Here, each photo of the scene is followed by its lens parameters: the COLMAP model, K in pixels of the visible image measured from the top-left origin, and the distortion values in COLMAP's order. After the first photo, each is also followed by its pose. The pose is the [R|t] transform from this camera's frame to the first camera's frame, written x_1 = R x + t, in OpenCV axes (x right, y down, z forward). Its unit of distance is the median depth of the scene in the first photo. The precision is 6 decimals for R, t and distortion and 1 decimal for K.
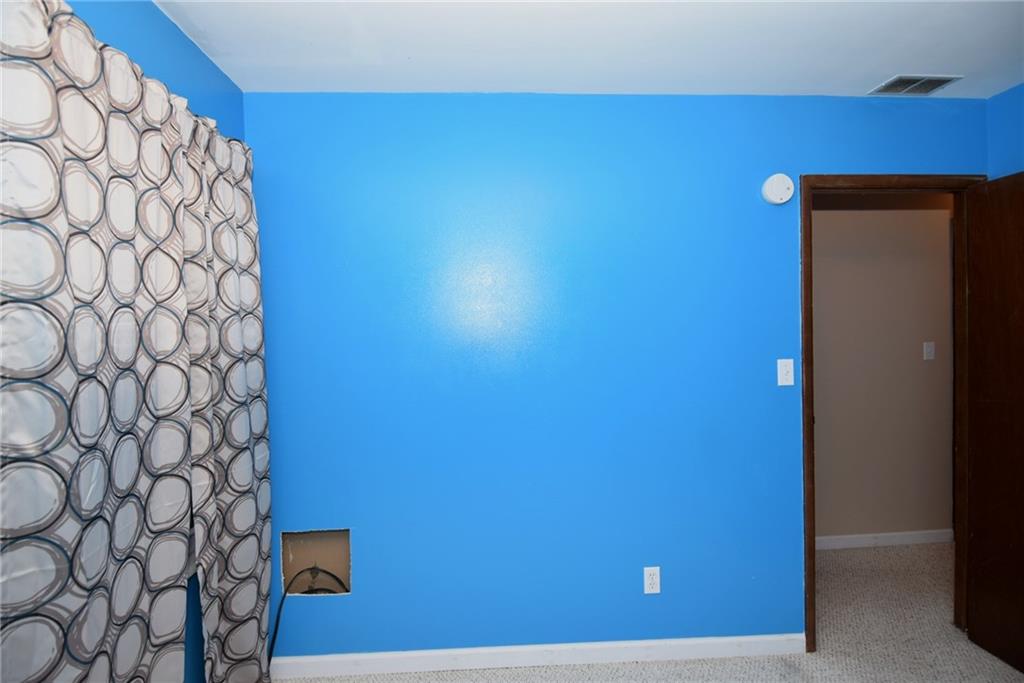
lens RADIAL K [[541.9, 0, 512.7], [0, 541.9, 334.8], [0, 0, 1]] dist [0.005477, -0.017220]
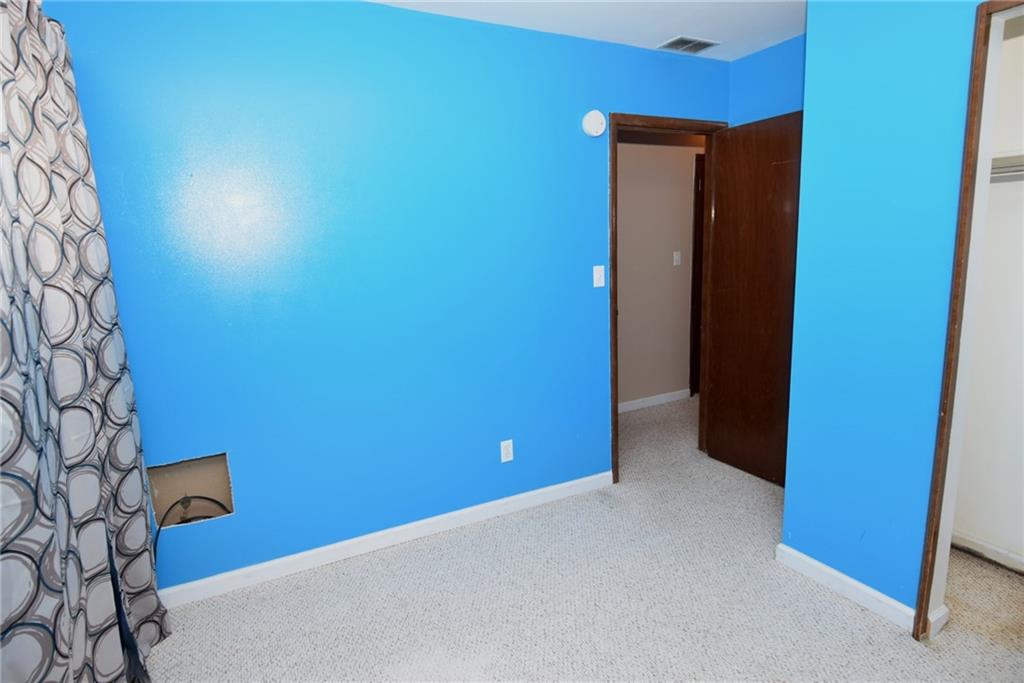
lens RADIAL K [[537.9, 0, 513.8], [0, 537.9, 336.3], [0, 0, 1]] dist [0.019775, -0.029614]
pose [[0.914951, -0.083515, 0.394828, -0.214058], [0.024763, 0.988128, 0.151627, 0.013945], [-0.402804, -0.128954, 0.906157, -0.085890]]
